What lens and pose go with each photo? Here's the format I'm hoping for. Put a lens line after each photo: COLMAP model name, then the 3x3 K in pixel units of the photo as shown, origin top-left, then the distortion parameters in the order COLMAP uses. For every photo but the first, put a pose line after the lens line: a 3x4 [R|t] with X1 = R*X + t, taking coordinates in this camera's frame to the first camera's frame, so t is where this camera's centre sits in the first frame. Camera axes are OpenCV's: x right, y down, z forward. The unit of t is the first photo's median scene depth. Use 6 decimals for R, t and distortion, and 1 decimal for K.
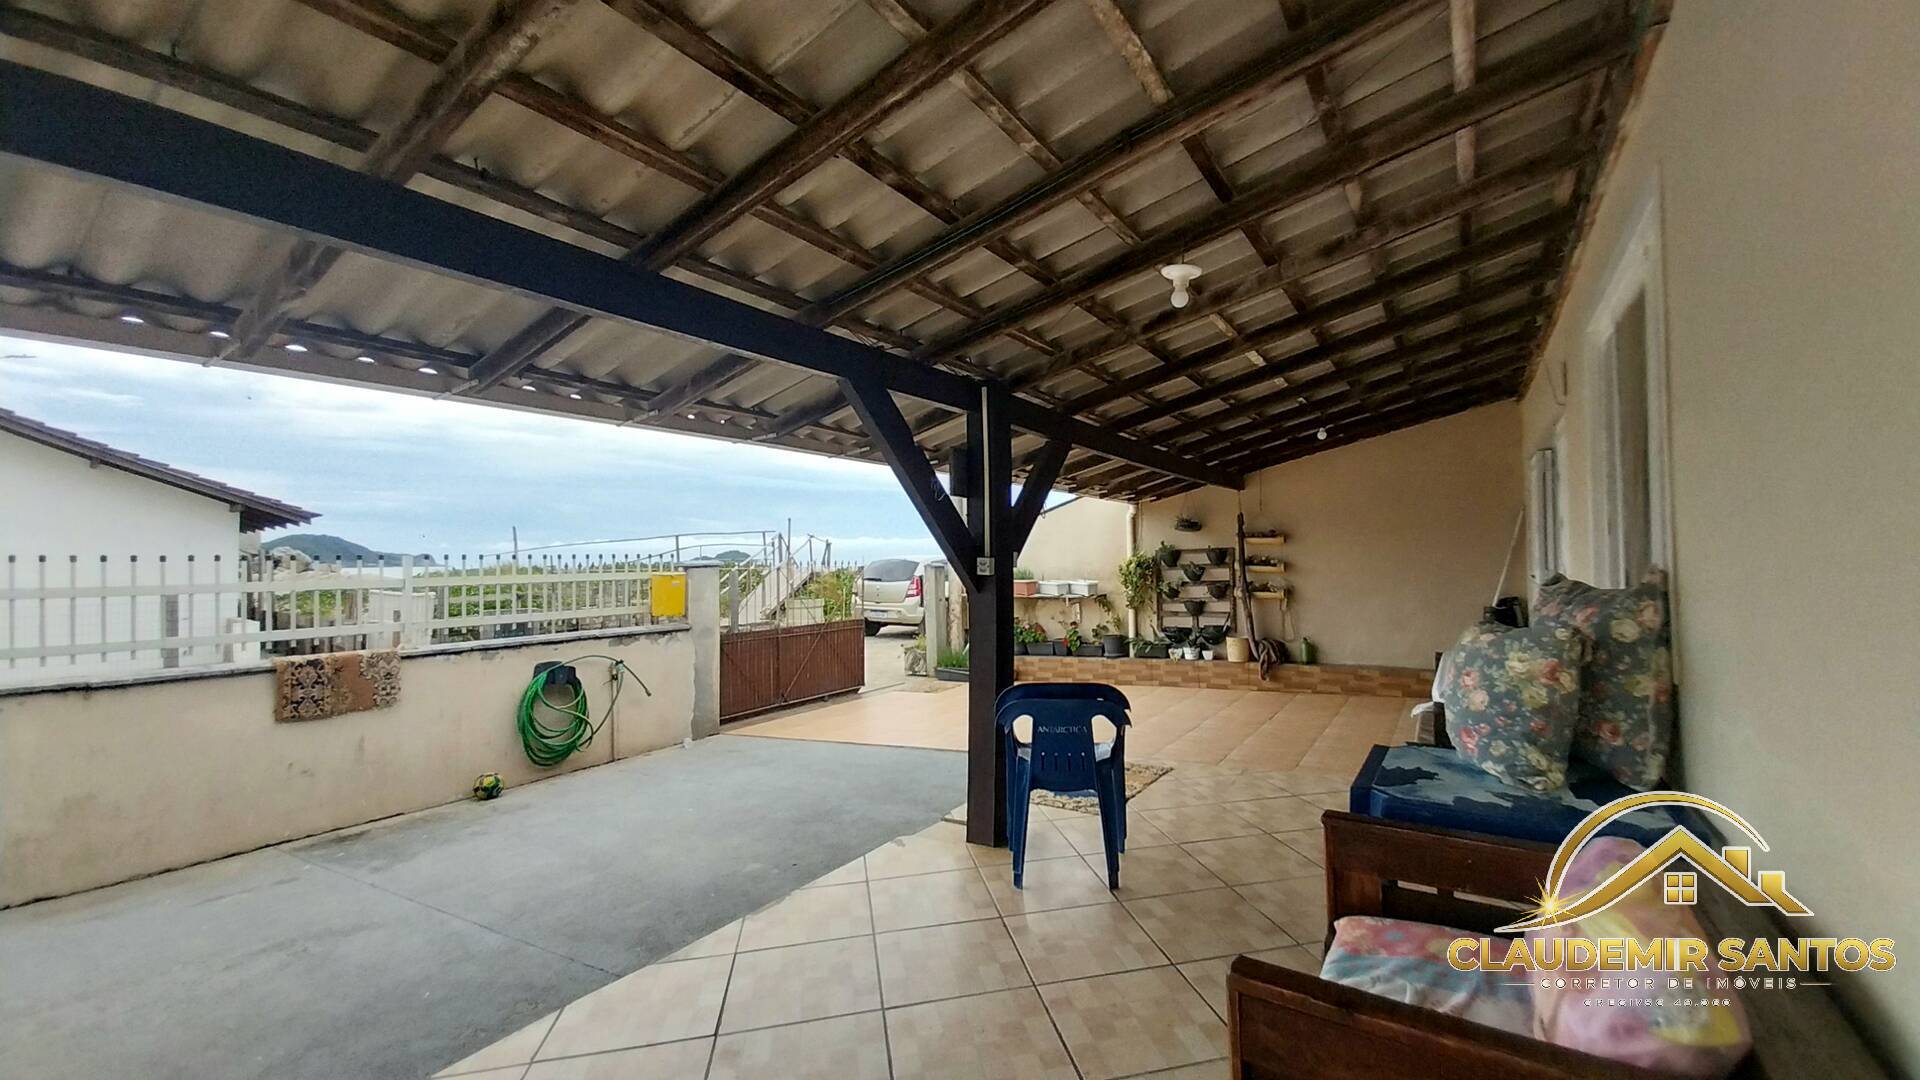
lens RADIAL K [[752.9, 0, 1008.9], [0, 752.9, 541.7], [0, 0, 1]] dist [0.000829, -0.000465]
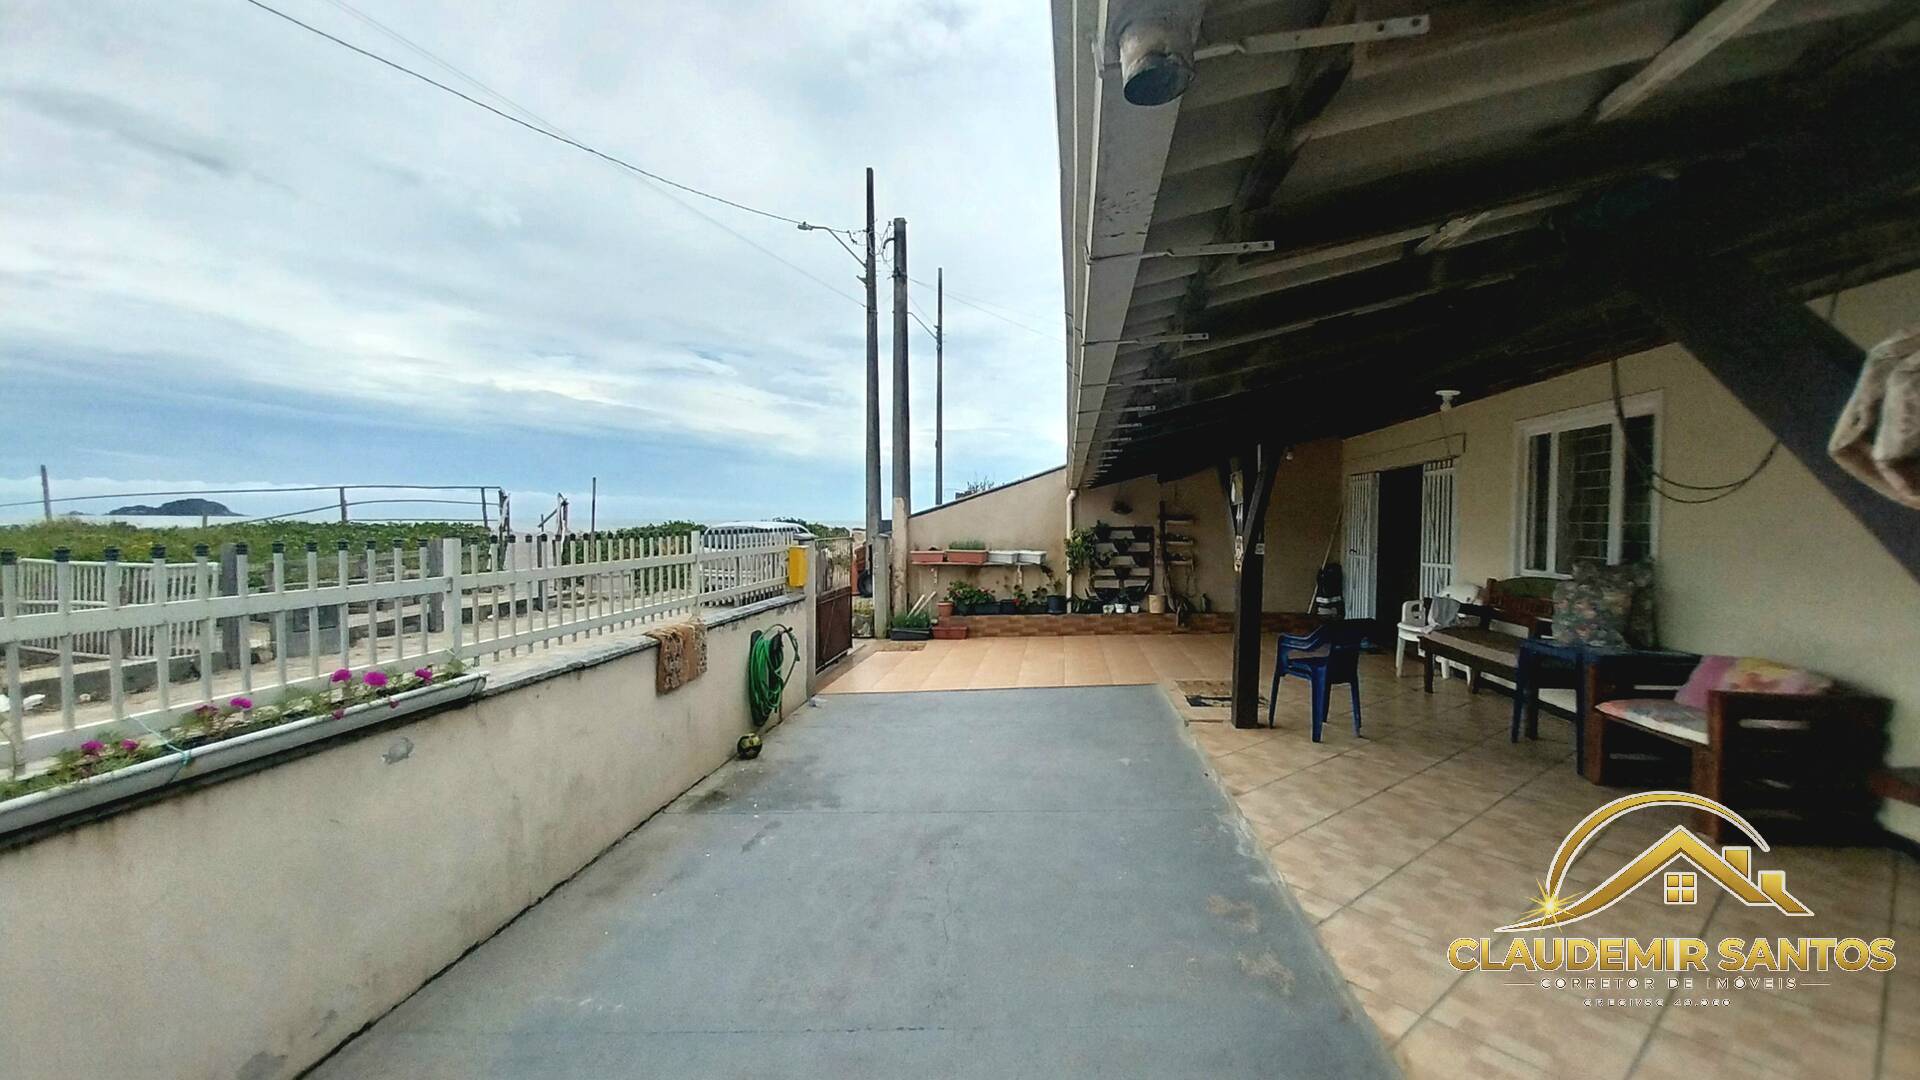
lens RADIAL K [[752.9, 0, 1008.9], [0, 752.9, 541.7], [0, 0, 1]] dist [0.000829, -0.000465]
pose [[0.895458, 0.008459, 0.445066, -0.530158], [-0.030004, 0.998693, 0.041385, -0.013592], [-0.444134, -0.050412, 0.894541, -0.066919]]
